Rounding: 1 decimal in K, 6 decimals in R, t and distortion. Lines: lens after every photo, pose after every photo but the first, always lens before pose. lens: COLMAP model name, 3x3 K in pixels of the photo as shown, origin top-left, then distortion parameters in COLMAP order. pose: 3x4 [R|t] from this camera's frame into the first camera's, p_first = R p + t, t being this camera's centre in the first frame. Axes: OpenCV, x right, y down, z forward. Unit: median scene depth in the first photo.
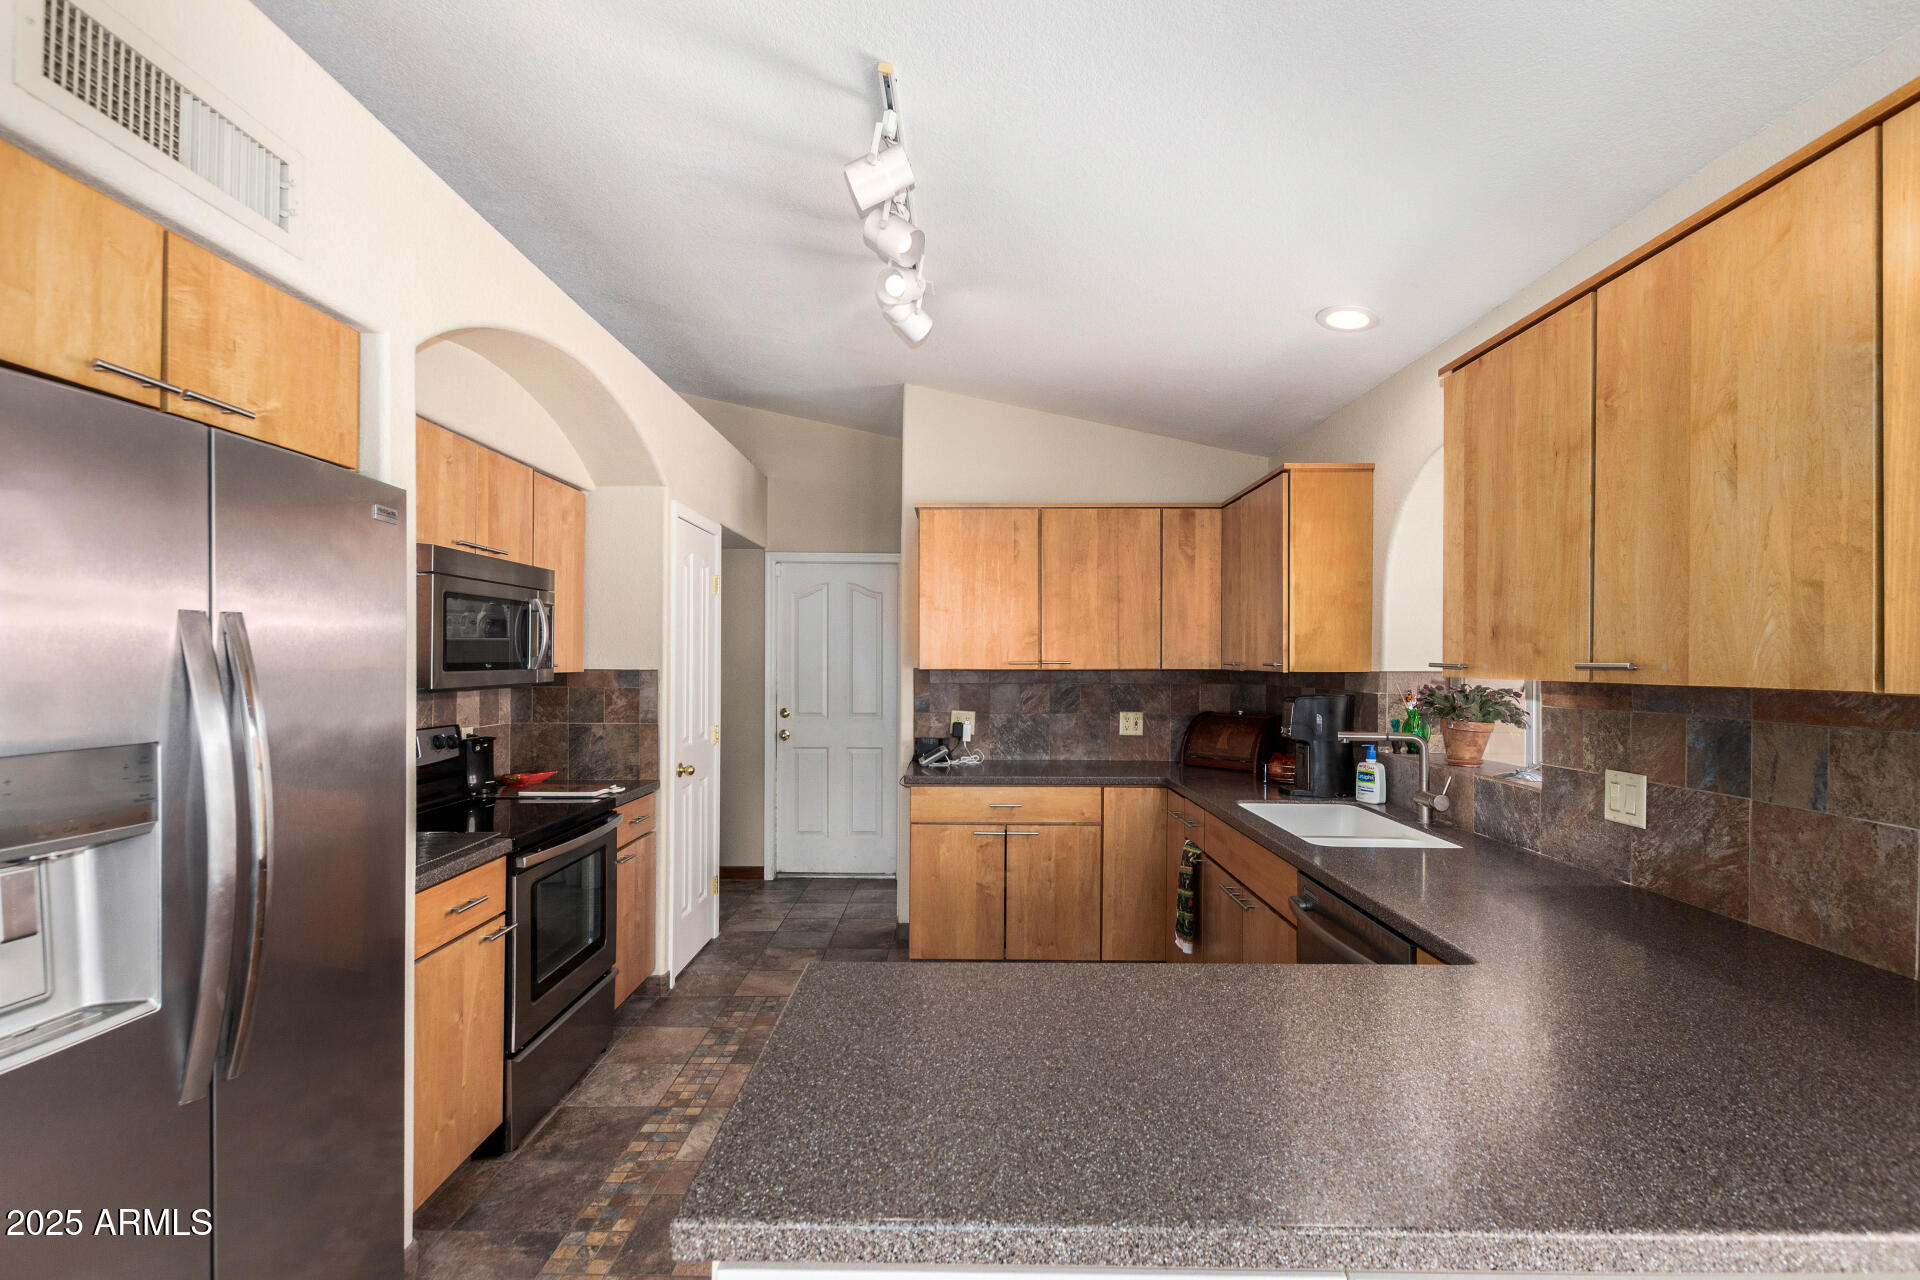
lens RADIAL K [[875.1, 0, 974.3], [0, 875.1, 654.9], [0, 0, 1]] dist [0.005409, -0.002336]
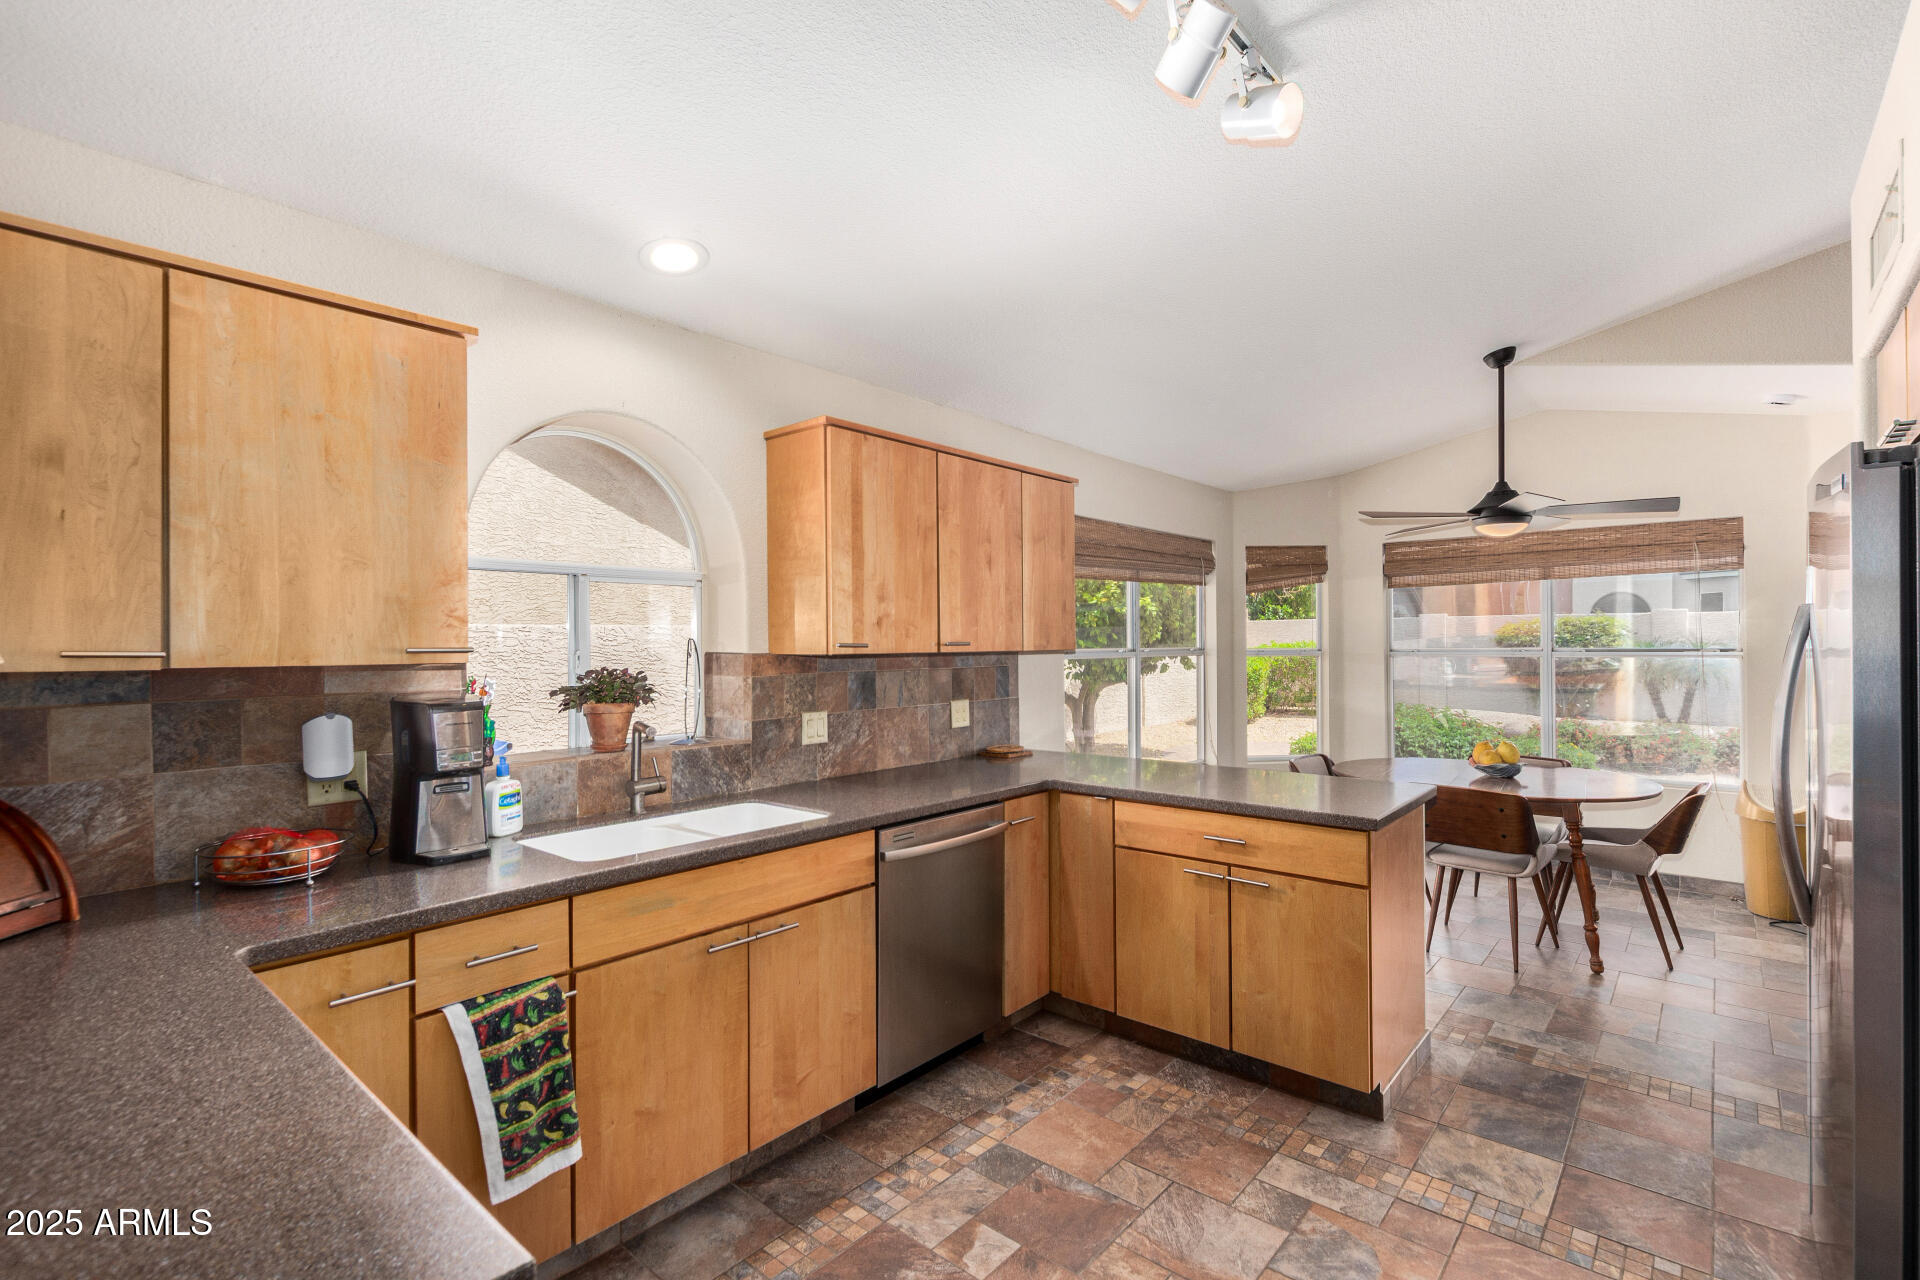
lens RADIAL K [[875.1, 0, 951.7], [0, 875.1, 636.4], [0, 0, 1]] dist [0.005409, -0.002336]
pose [[-0.744626, 0.007378, 0.667442, -0.318890], [0.001033, 0.999950, -0.009901, 0.008086], [-0.667482, -0.006683, -0.744596, 1.260989]]
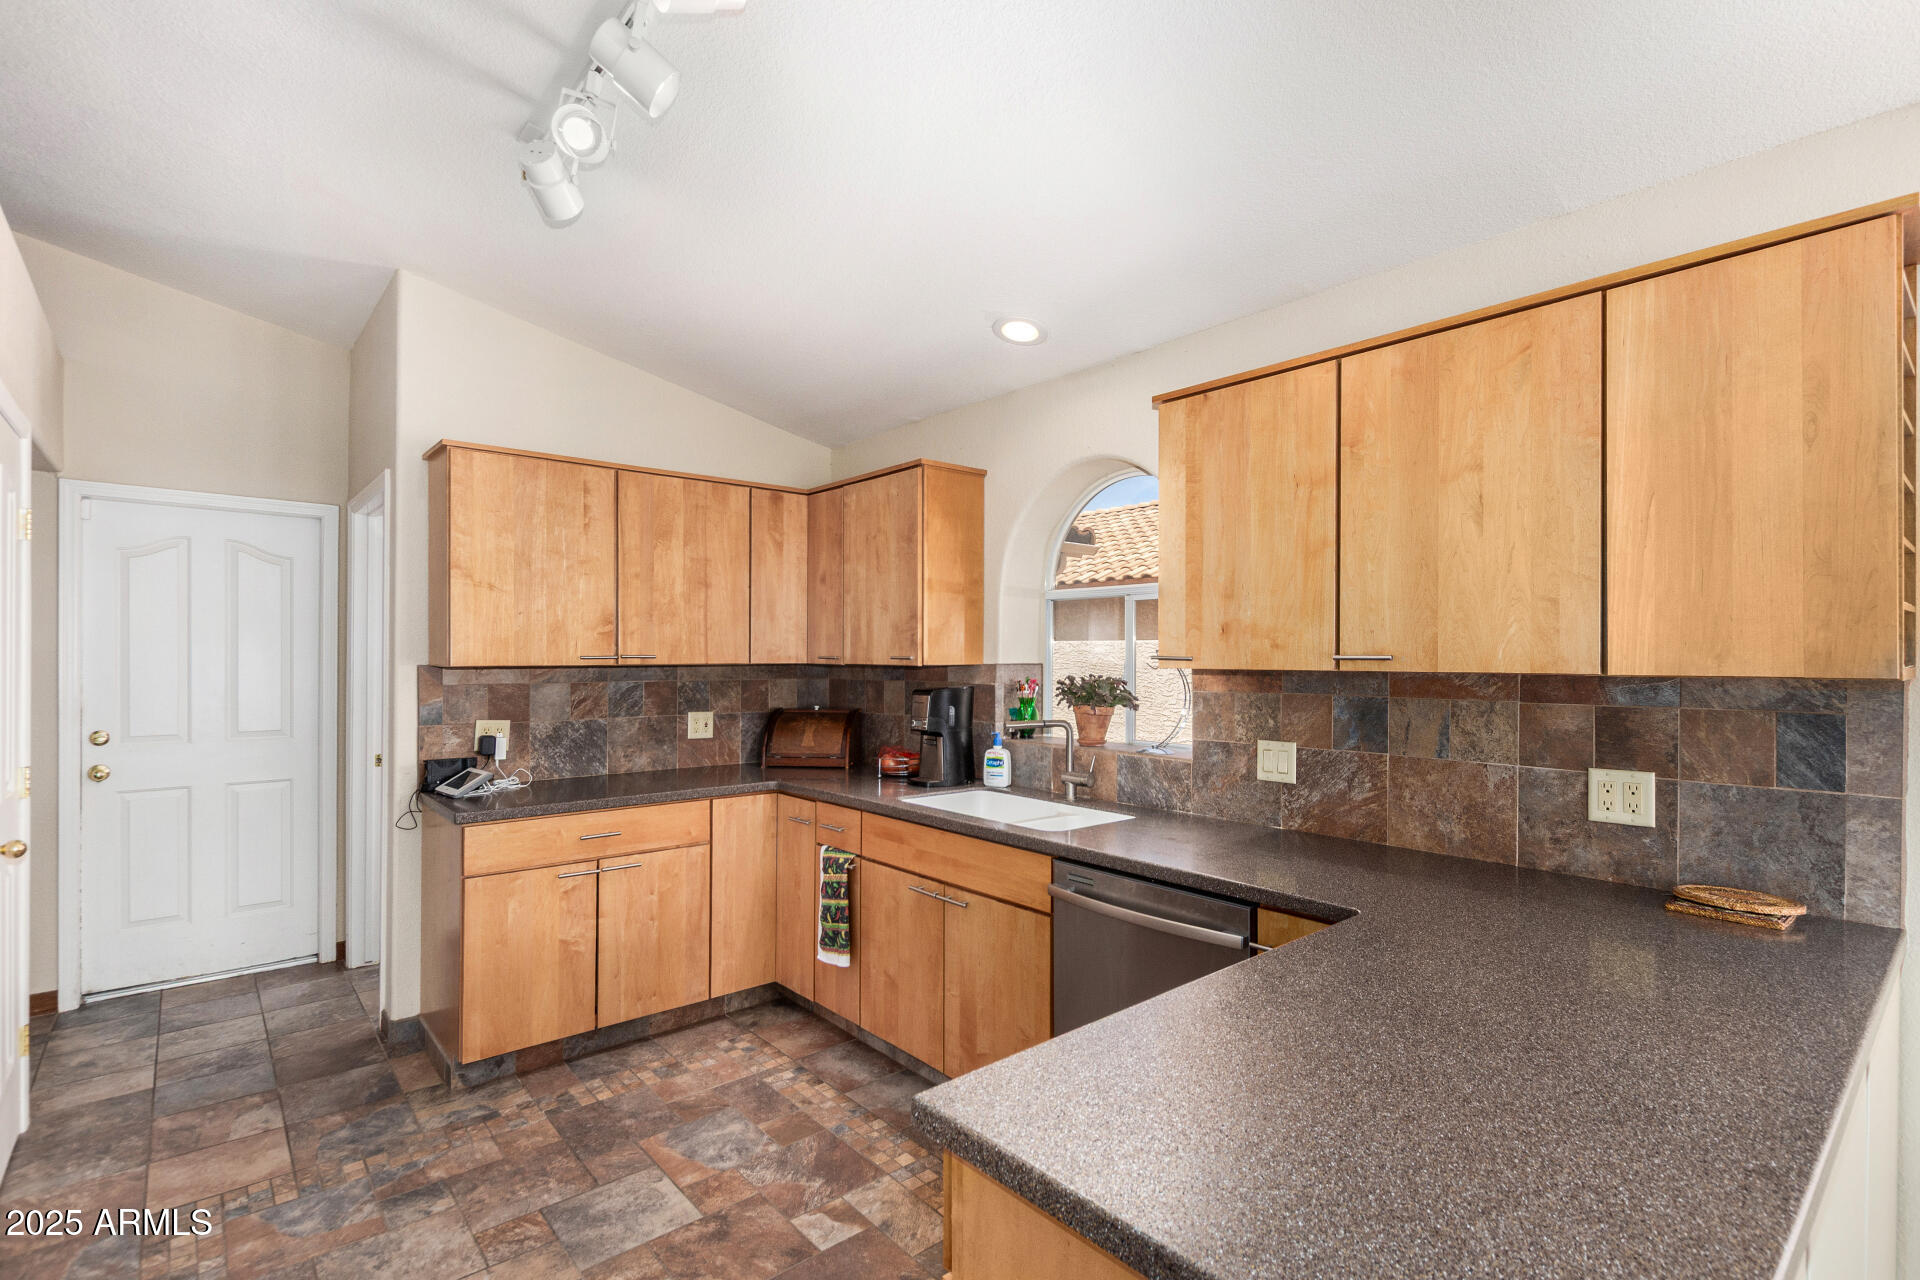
lens RADIAL K [[875.1, 0, 962.1], [0, 875.1, 652.2], [0, 0, 1]] dist [0.005409, -0.002336]
pose [[0.759430, 0.001003, 0.650588, -0.270106], [-0.003314, 0.999992, 0.002328, 0.001841], [-0.650581, -0.003924, 0.759427, 0.206358]]
